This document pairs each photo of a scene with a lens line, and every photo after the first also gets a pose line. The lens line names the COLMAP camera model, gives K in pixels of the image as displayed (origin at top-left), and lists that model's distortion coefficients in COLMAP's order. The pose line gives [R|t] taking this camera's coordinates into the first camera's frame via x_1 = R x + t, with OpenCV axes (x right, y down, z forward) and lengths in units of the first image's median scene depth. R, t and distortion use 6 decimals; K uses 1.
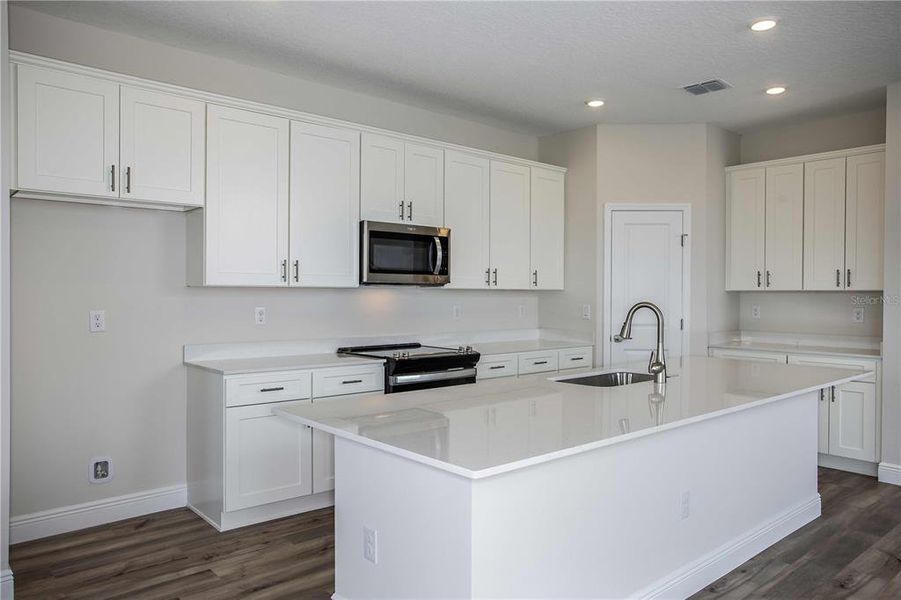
lens RADIAL K [[640.0, 0, 449.6], [0, 640.0, 286.8], [0, 0, 1]] dist [0.028984, 0.004400]
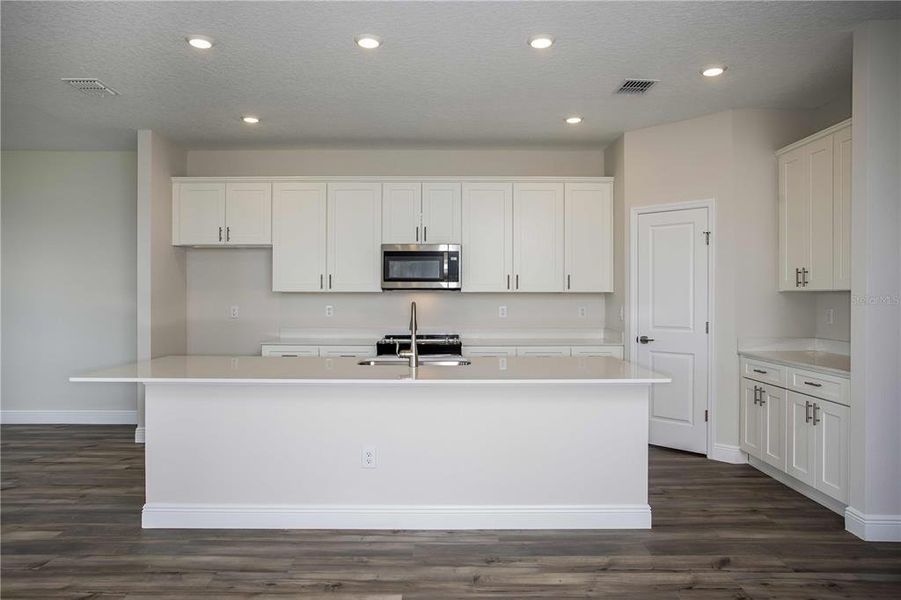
lens RADIAL K [[560.9, 0, 432.1], [0, 560.9, 285.3], [0, 0, 1]] dist [0.000015, 0.000499]
pose [[0.750465, -0.017108, -0.660689, 0.723060], [0.009654, 0.999842, -0.014924, 0.005382], [0.660840, 0.004822, 0.750511, 0.142135]]
